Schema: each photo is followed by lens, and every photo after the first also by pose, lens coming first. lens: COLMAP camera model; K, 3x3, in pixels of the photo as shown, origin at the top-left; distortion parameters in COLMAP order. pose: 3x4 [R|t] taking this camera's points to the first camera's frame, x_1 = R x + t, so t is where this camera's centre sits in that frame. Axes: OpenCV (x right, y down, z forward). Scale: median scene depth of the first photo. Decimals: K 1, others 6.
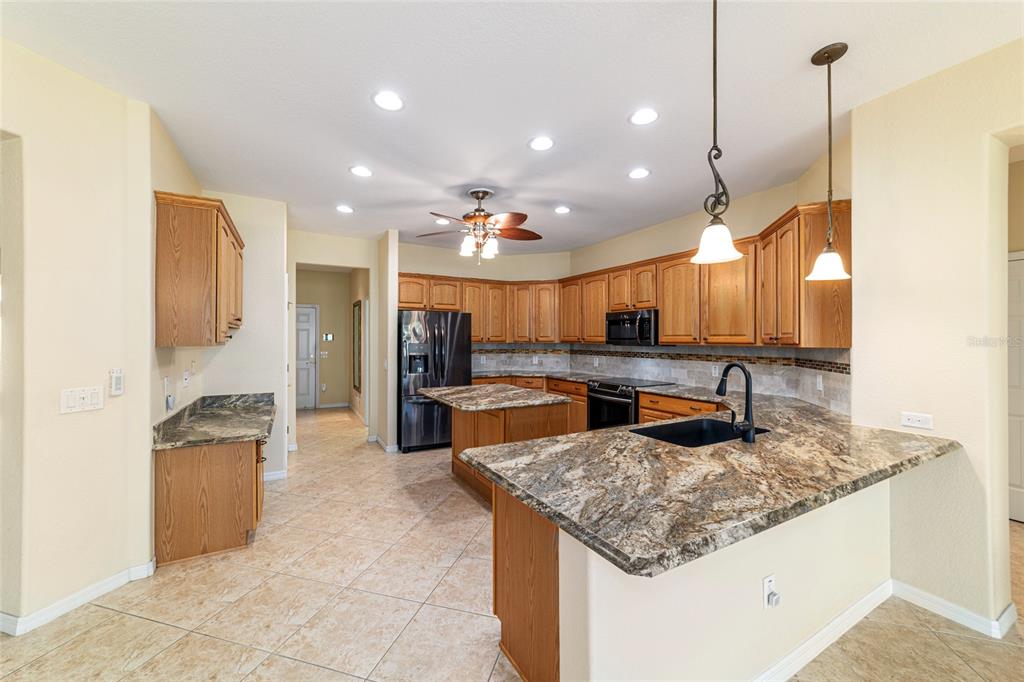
lens RADIAL K [[394.0, 0, 511.9], [0, 394.0, 339.7], [0, 0, 1]] dist [-0.014133, 0.006067]
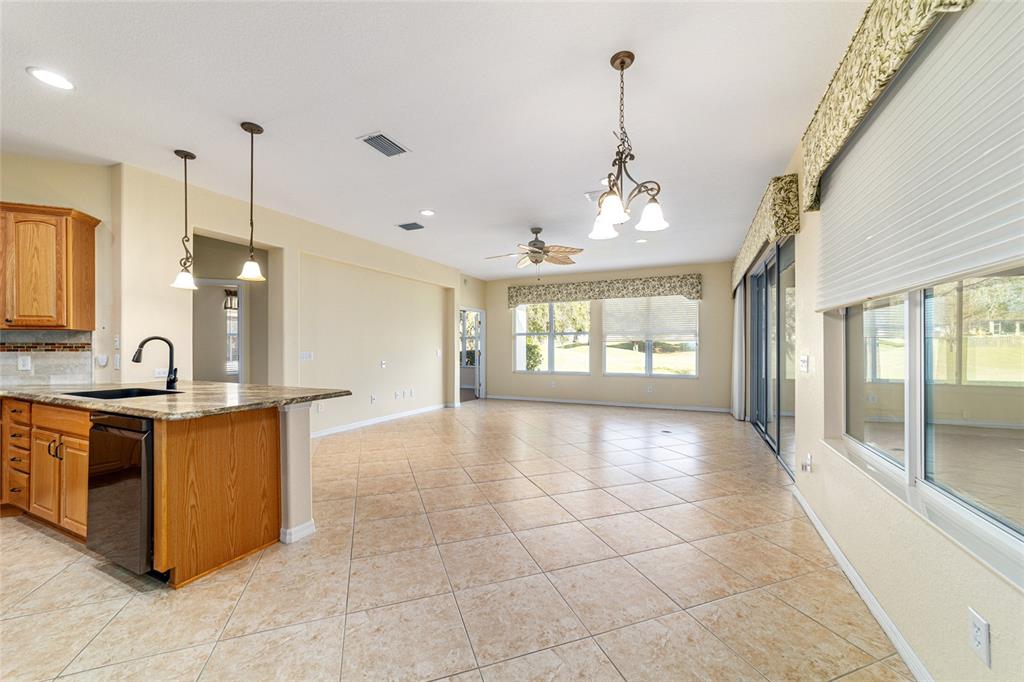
lens RADIAL K [[394.0, 0, 509.8], [0, 394.0, 348.2], [0, 0, 1]] dist [-0.014133, 0.006067]
pose [[-0.578181, -0.002953, 0.815903, -0.534515], [0.000412, 0.999992, 0.003912, 0.038774], [-0.815909, 0.002598, -0.578175, 0.319998]]
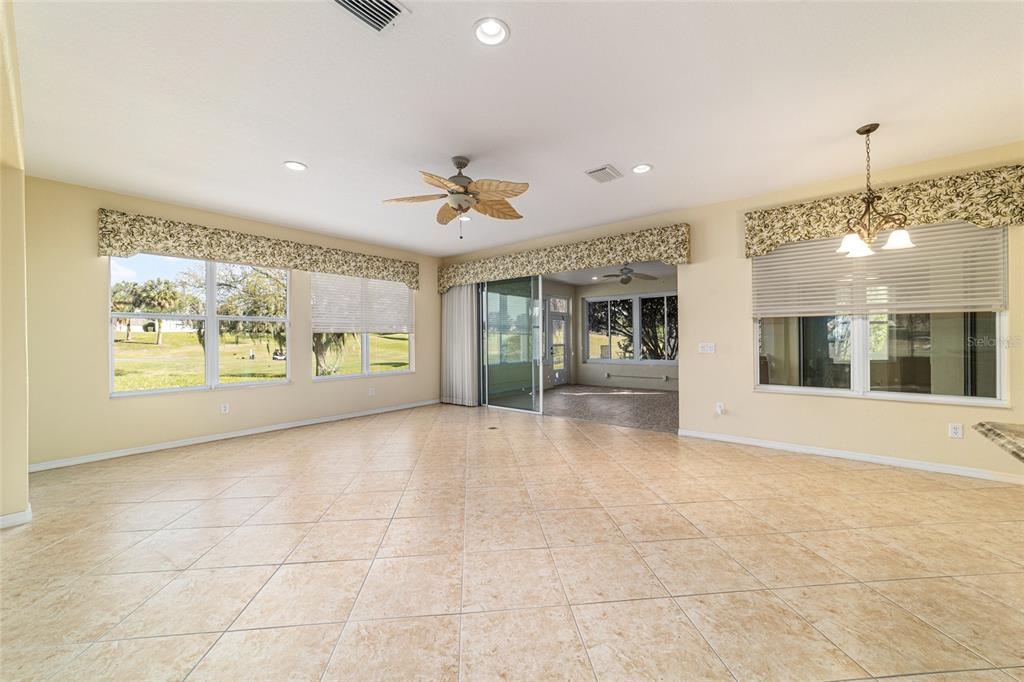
lens RADIAL K [[394.0, 0, 510.8], [0, 394.0, 337.9], [0, 0, 1]] dist [-0.014133, 0.006067]
pose [[-0.932062, 0.006813, -0.362235, 0.487450], [0.007920, 0.999967, -0.001570, 0.038574], [0.362213, -0.004332, -0.932085, 0.323882]]
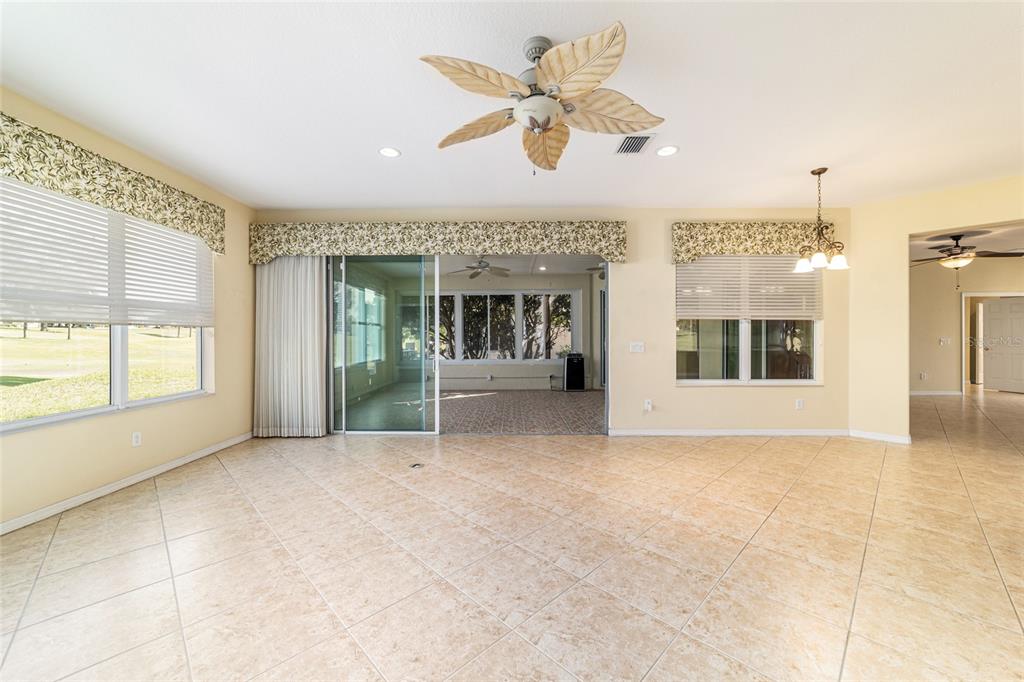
lens RADIAL K [[394.0, 0, 511.5], [0, 394.0, 337.7], [0, 0, 1]] dist [-0.014133, 0.006067]
pose [[-0.498931, 0.005687, -0.866623, 0.707849], [0.001028, 0.999982, 0.005970, 0.035492], [0.866641, 0.002088, -0.498928, -0.178466]]
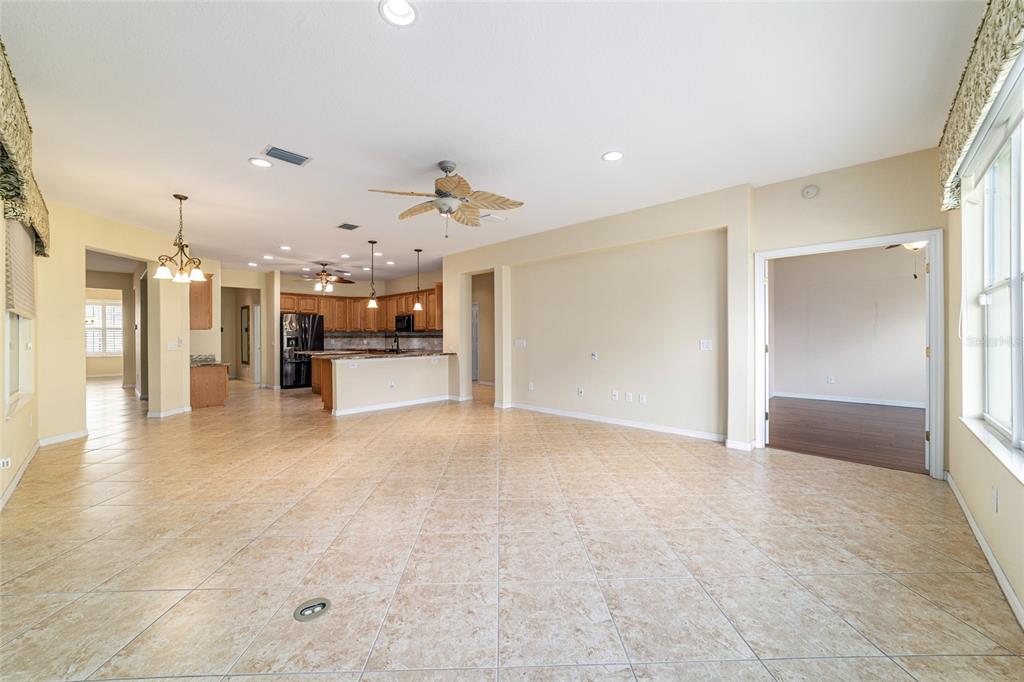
lens RADIAL K [[394.0, 0, 509.9], [0, 394.0, 336.3], [0, 0, 1]] dist [-0.014133, 0.006067]
pose [[0.955490, -0.004806, 0.294983, 0.205236], [0.005243, 0.999986, -0.000689, 0.040892], [-0.294975, 0.002205, 0.955502, -1.117300]]
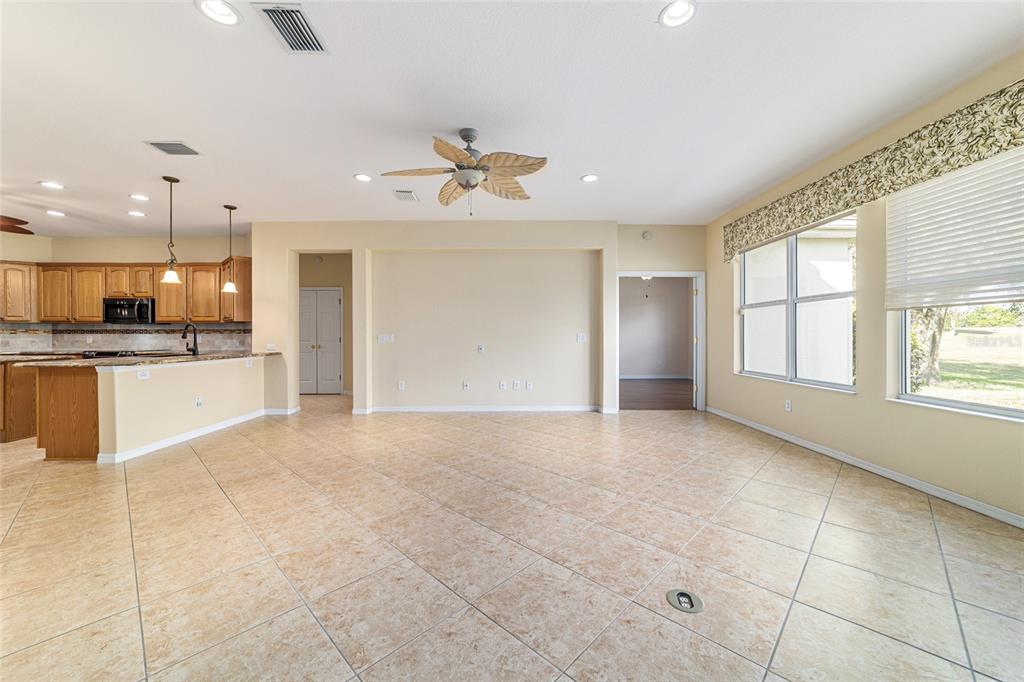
lens RADIAL K [[394.0, 0, 513.3], [0, 394.0, 336.6], [0, 0, 1]] dist [-0.014133, 0.006067]
pose [[0.476743, -0.003773, 0.879035, -0.235929], [0.003087, 0.999992, 0.002618, 0.056040], [-0.879037, 0.001466, 0.476751, -0.753458]]
